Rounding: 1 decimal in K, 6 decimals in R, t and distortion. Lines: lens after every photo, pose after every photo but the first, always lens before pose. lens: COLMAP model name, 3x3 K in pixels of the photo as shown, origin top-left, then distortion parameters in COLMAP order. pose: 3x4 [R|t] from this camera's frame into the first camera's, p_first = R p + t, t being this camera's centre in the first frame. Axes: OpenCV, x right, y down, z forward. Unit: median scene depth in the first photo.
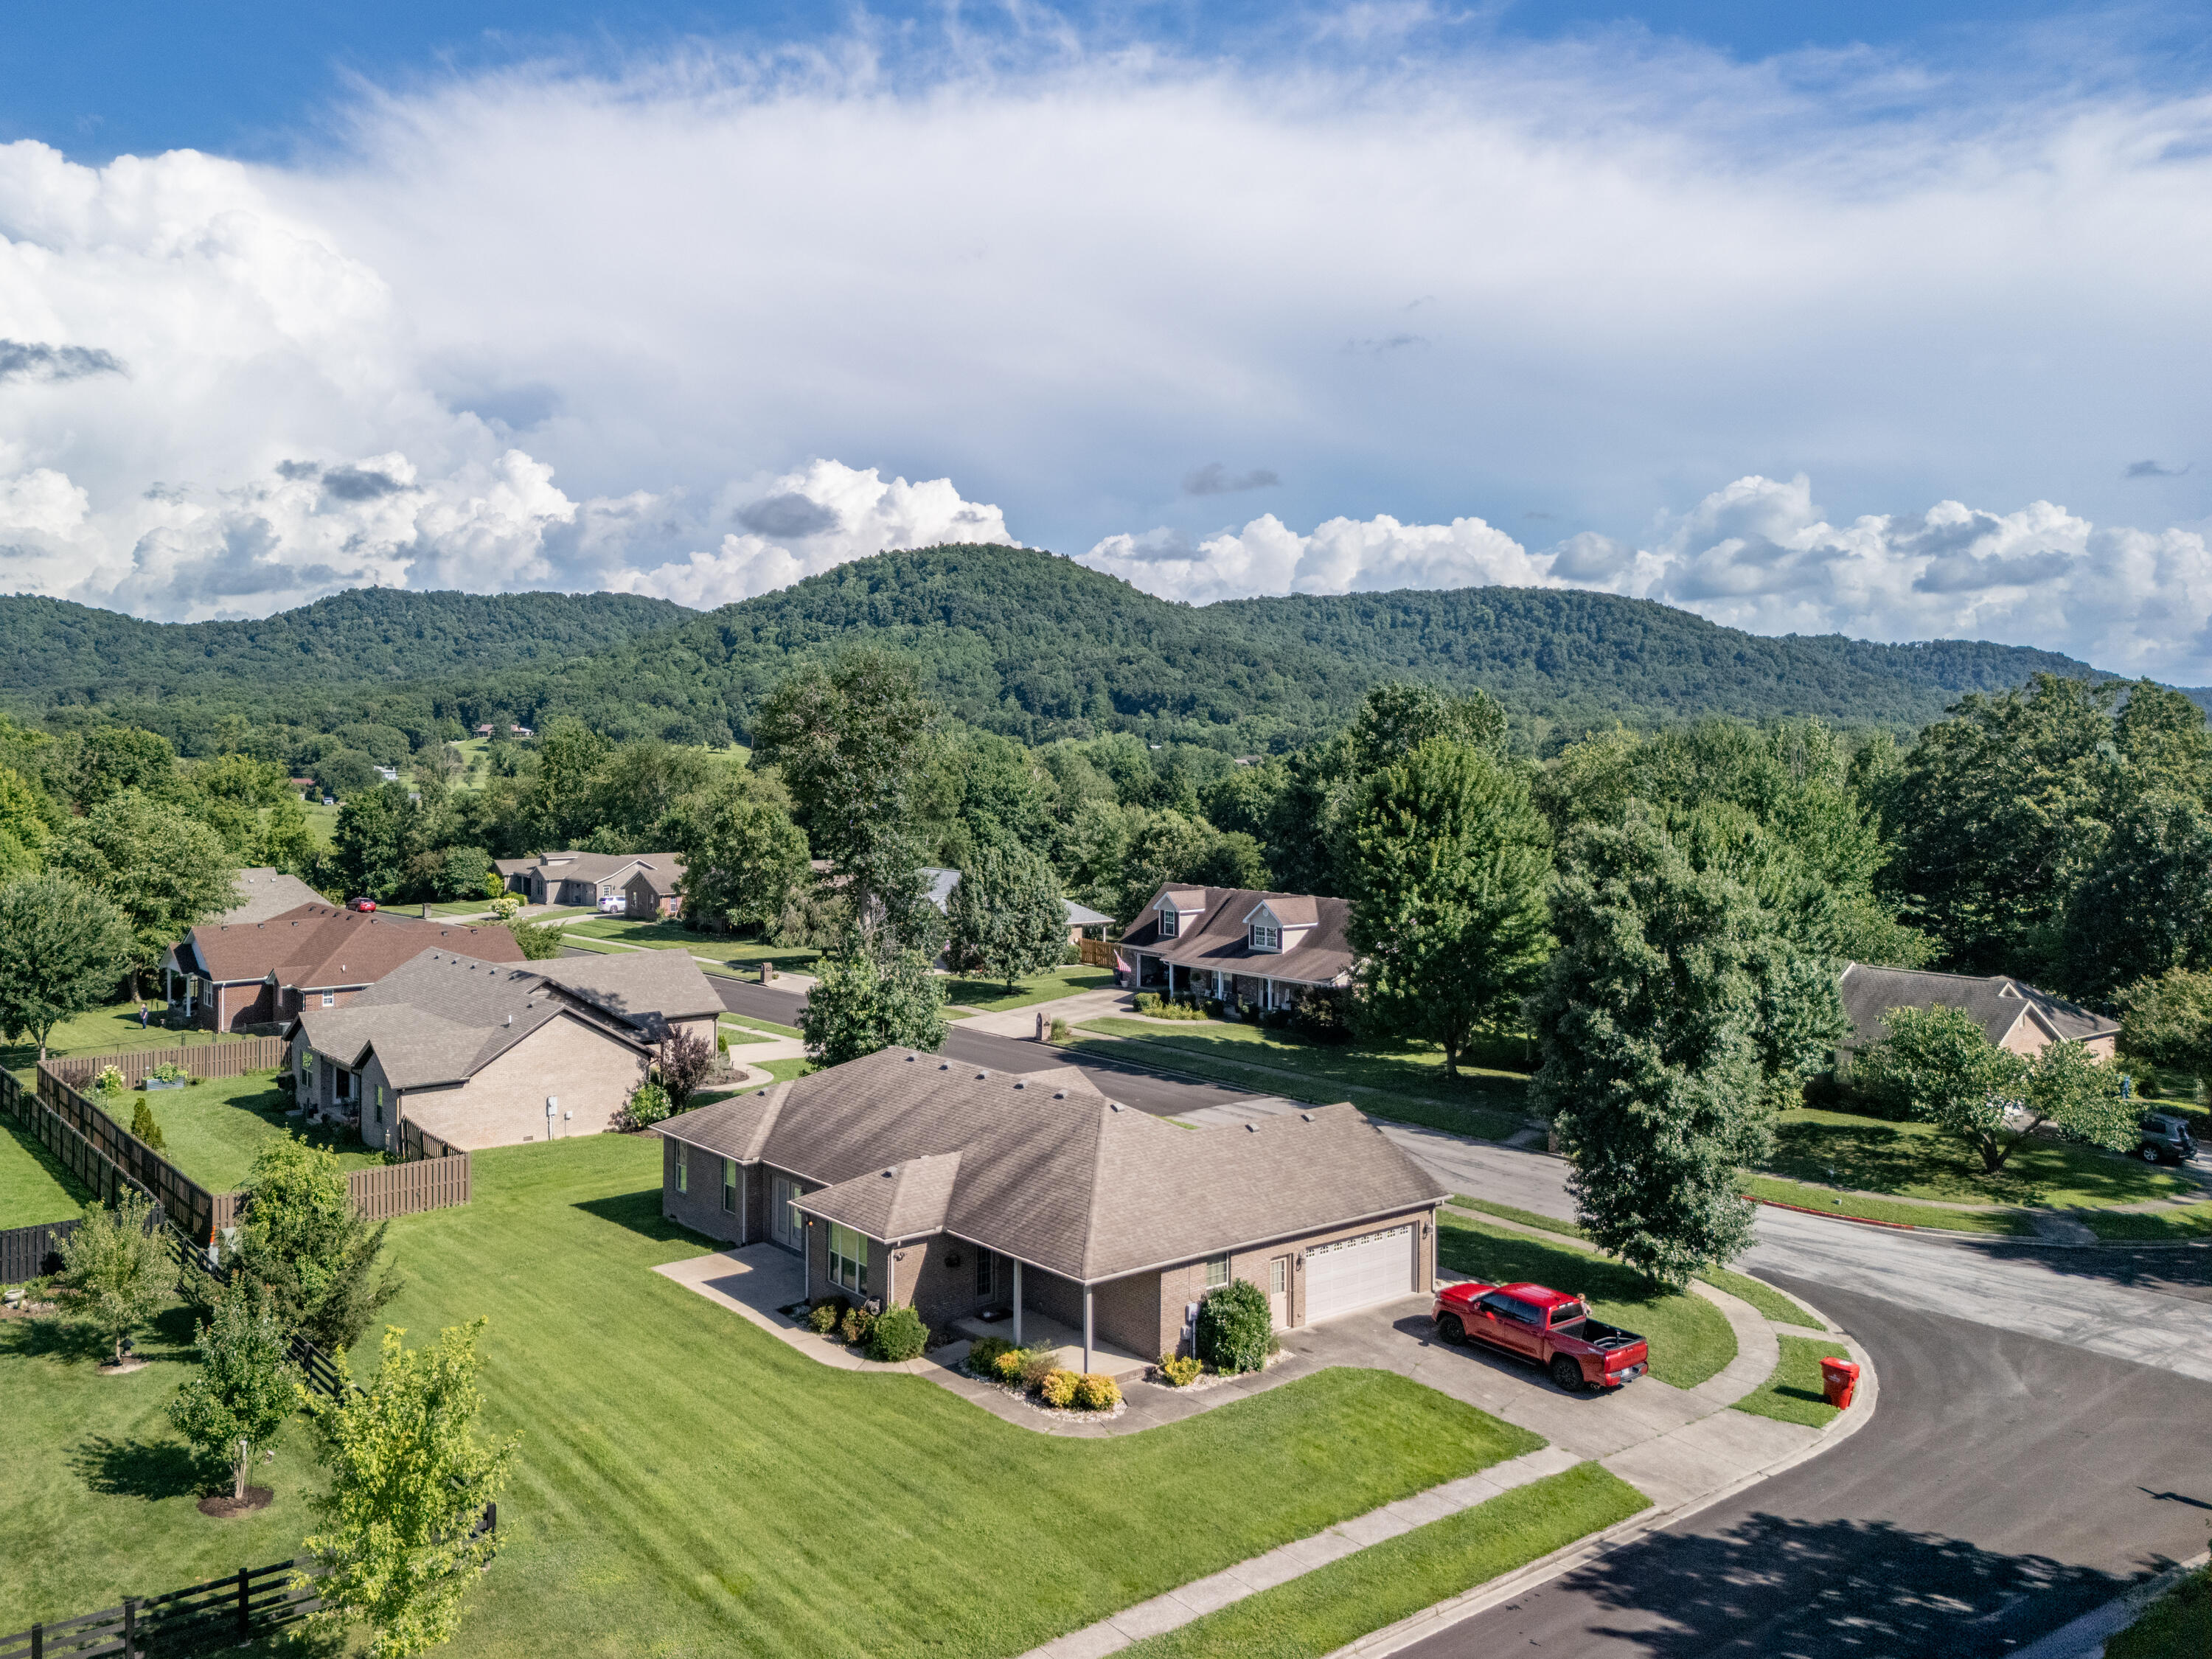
lens RADIAL K [[1774.9, 0, 1007.1], [0, 1774.9, 832.5], [0, 0, 1]] dist [0.053383, -0.004387]
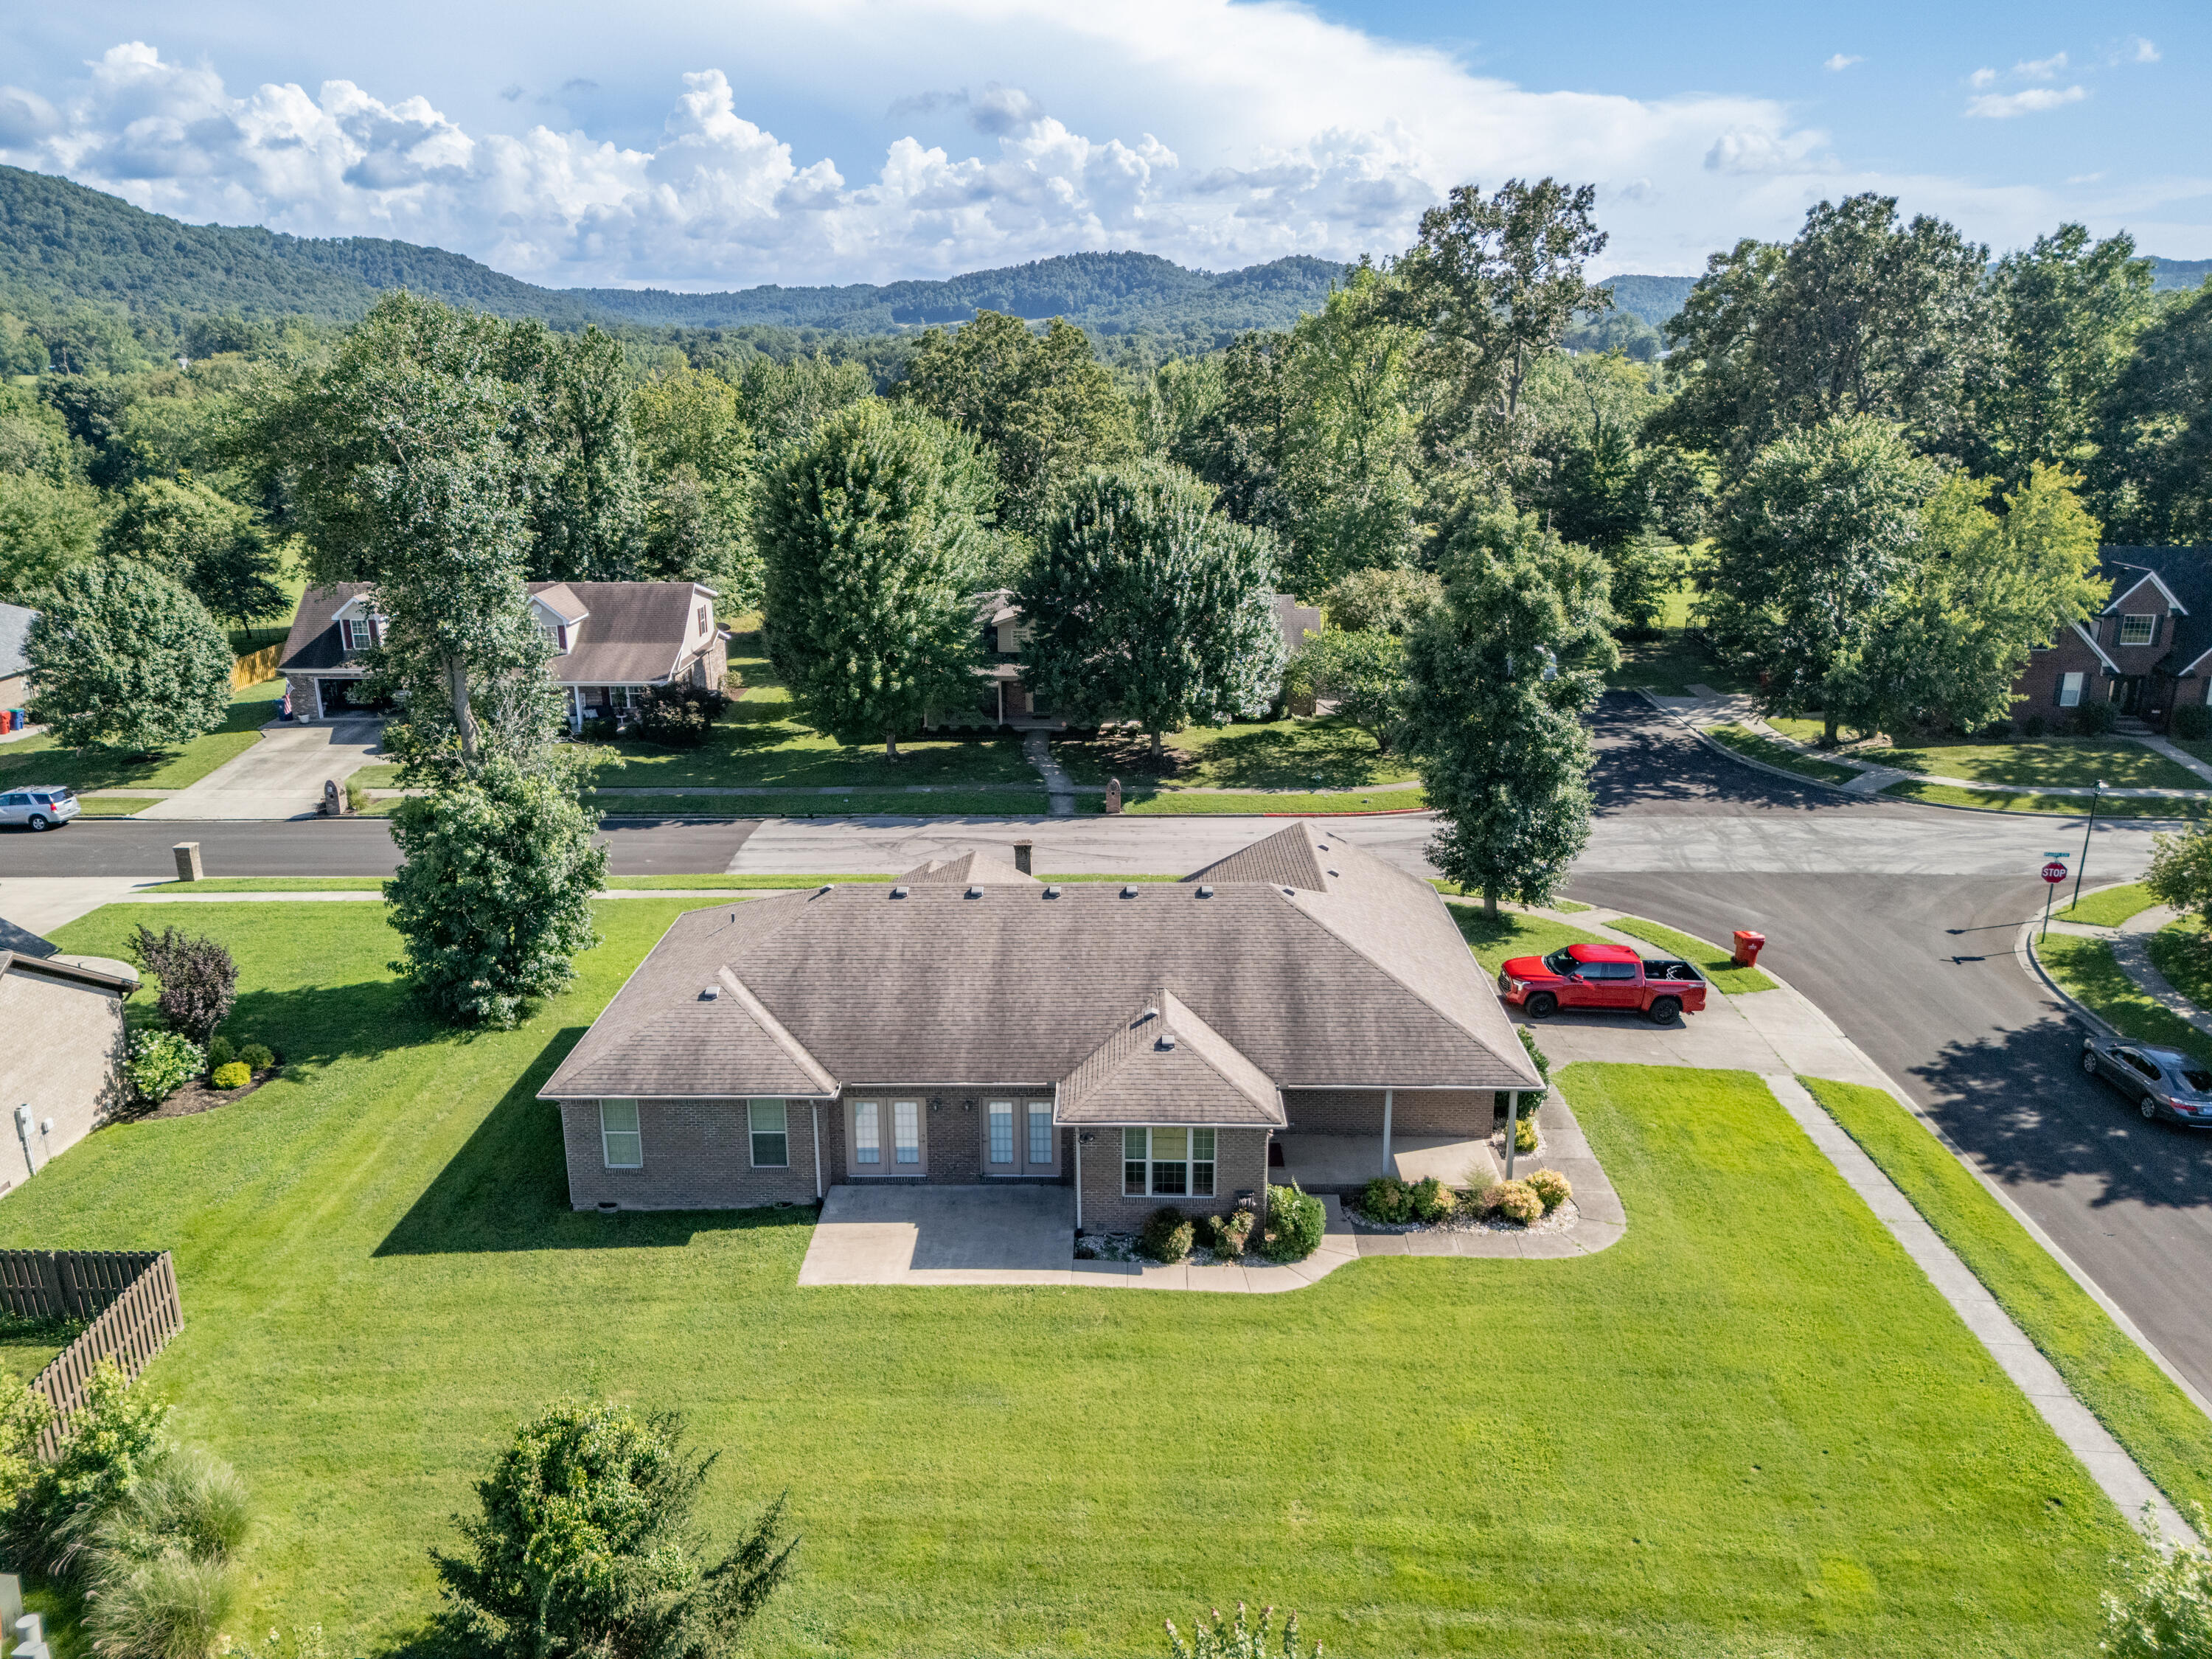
lens RADIAL K [[1617.6, 0, 1104.7], [0, 1617.6, 882.9], [0, 0, 1]] dist [0.032910, -0.006031]
pose [[0.633125, -0.256487, 0.730320, -0.595035], [0.051383, 0.955350, 0.290973, -0.088770], [-0.772342, -0.146696, 0.618036, 0.594574]]
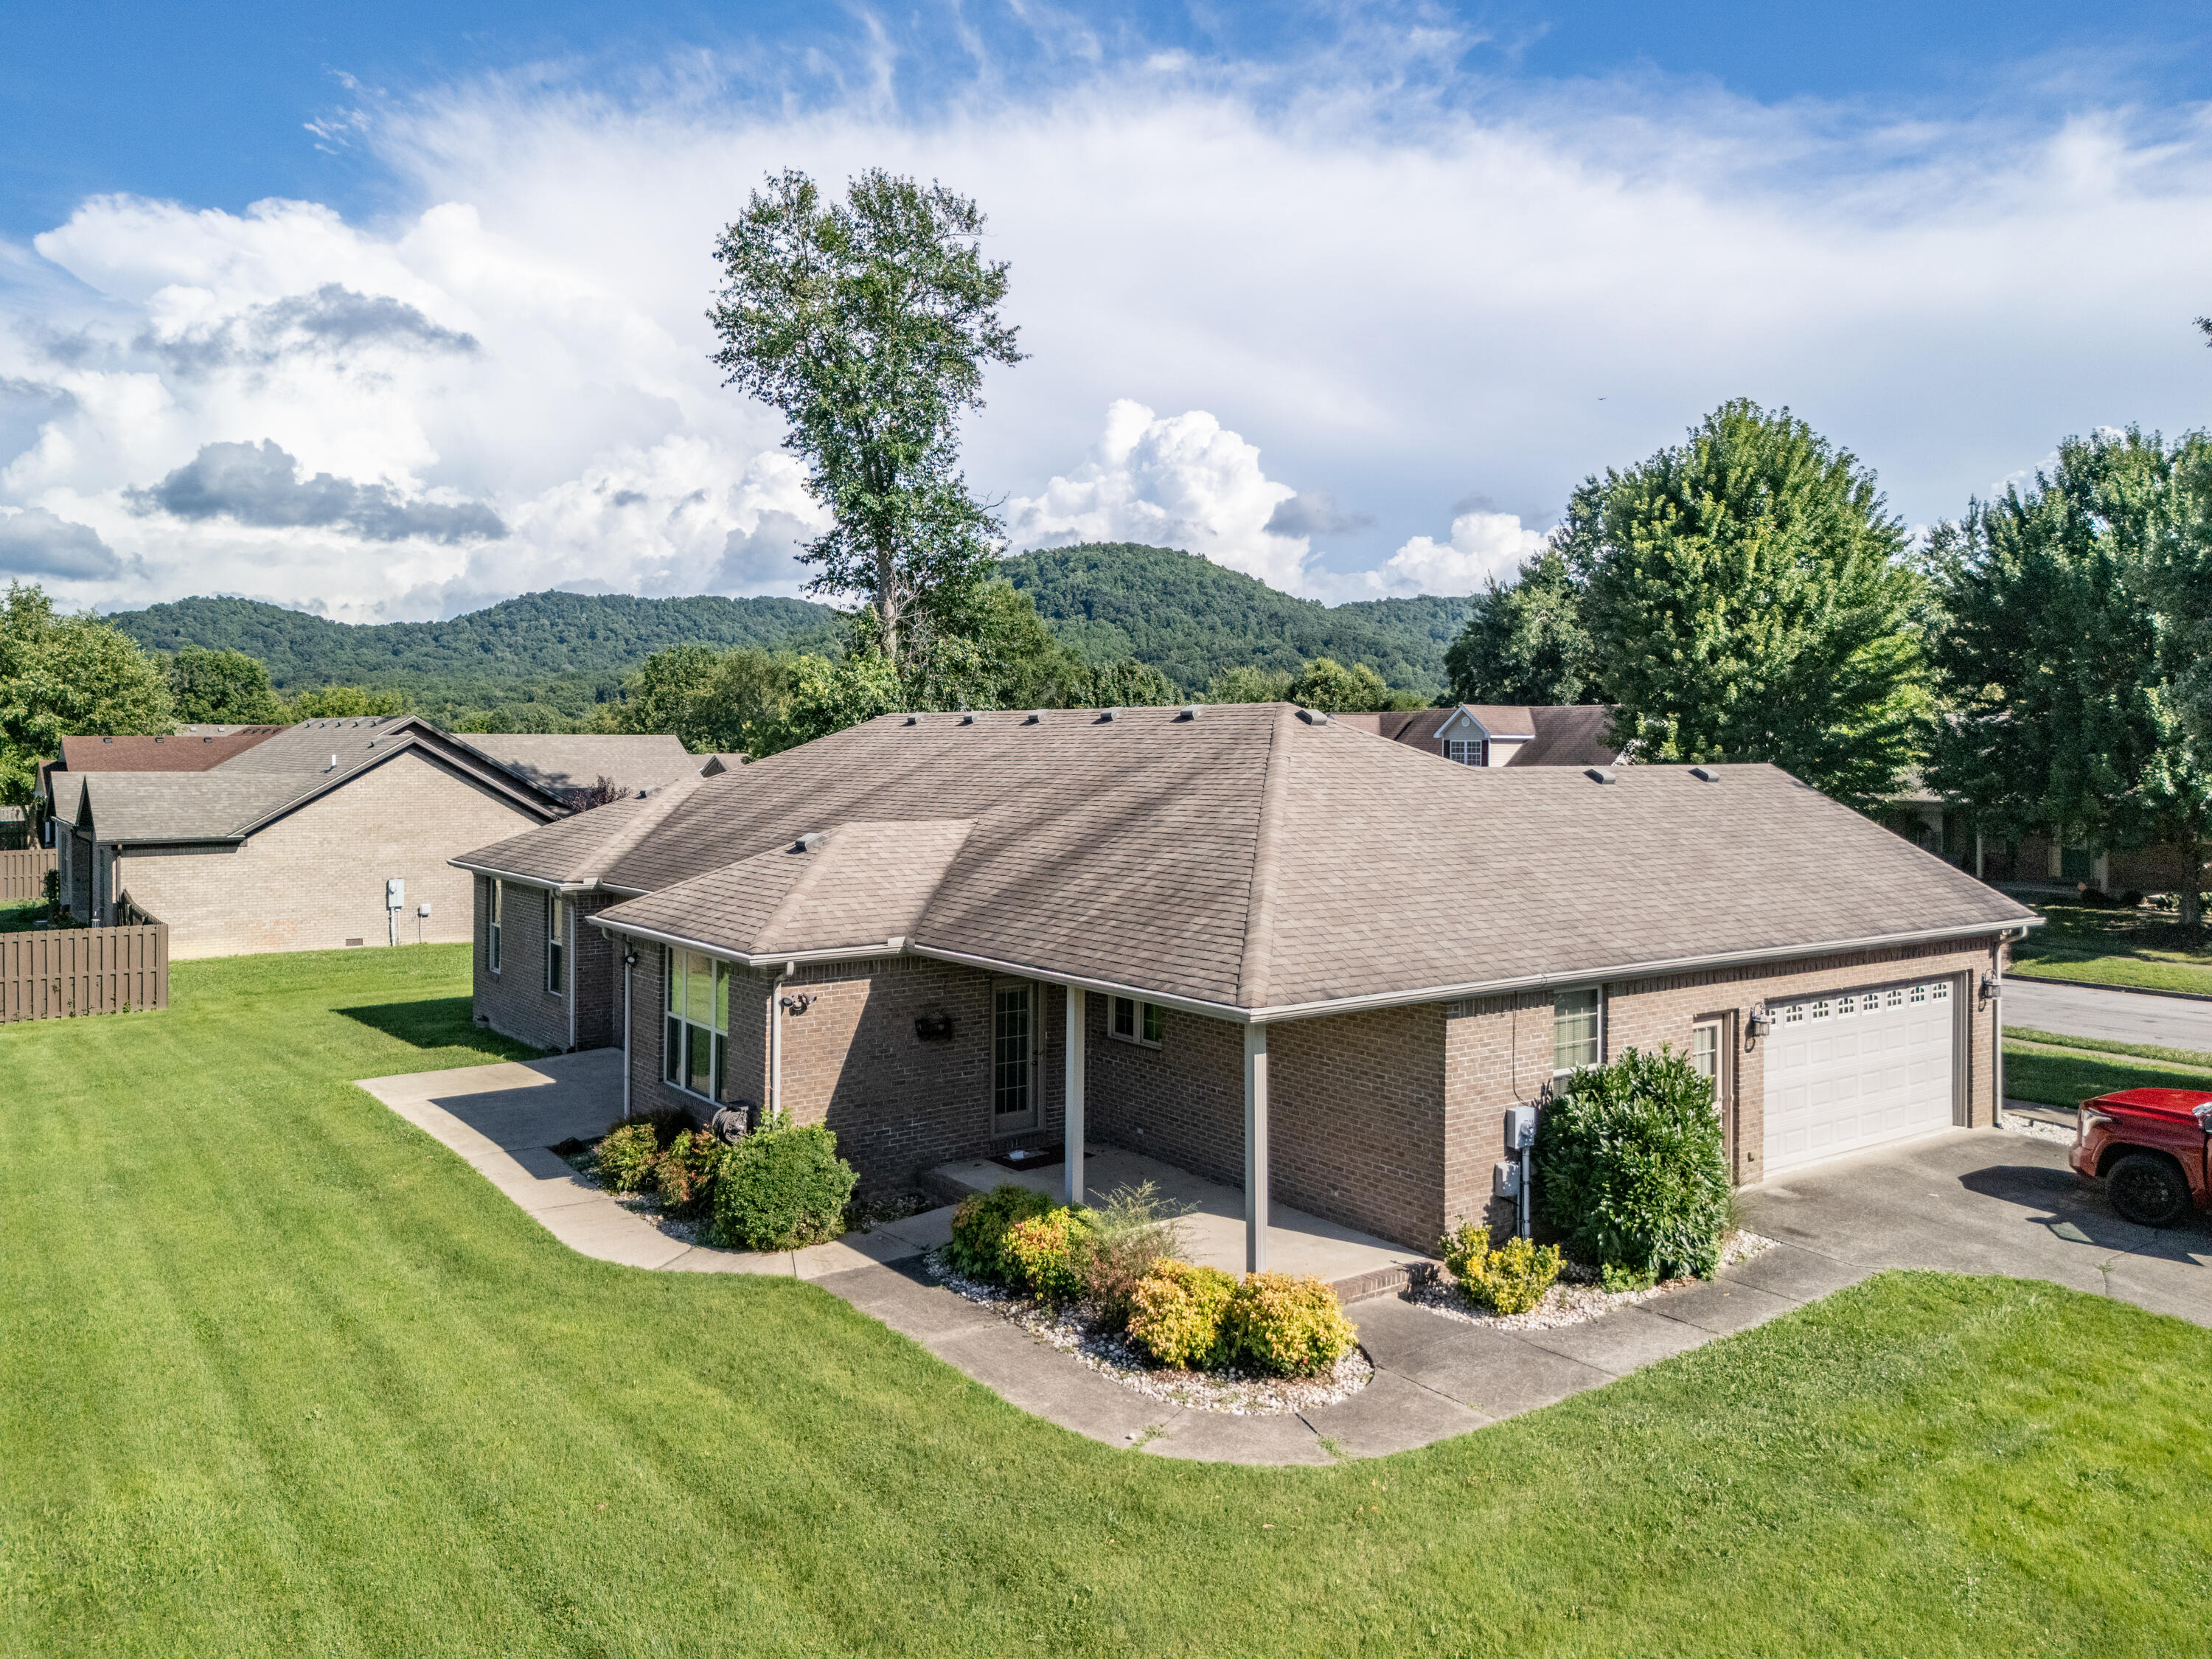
lens RADIAL K [[1659.5, 0, 1106.0], [0, 1659.5, 829.5], [0, 0, 1]] dist [0.038613, -0.002912]
pose [[0.999694, 0.000521, -0.024733, 0.020769], [-0.000561, 0.999999, -0.001615, 0.191857], [0.024732, 0.001628, 0.999693, 0.595000]]
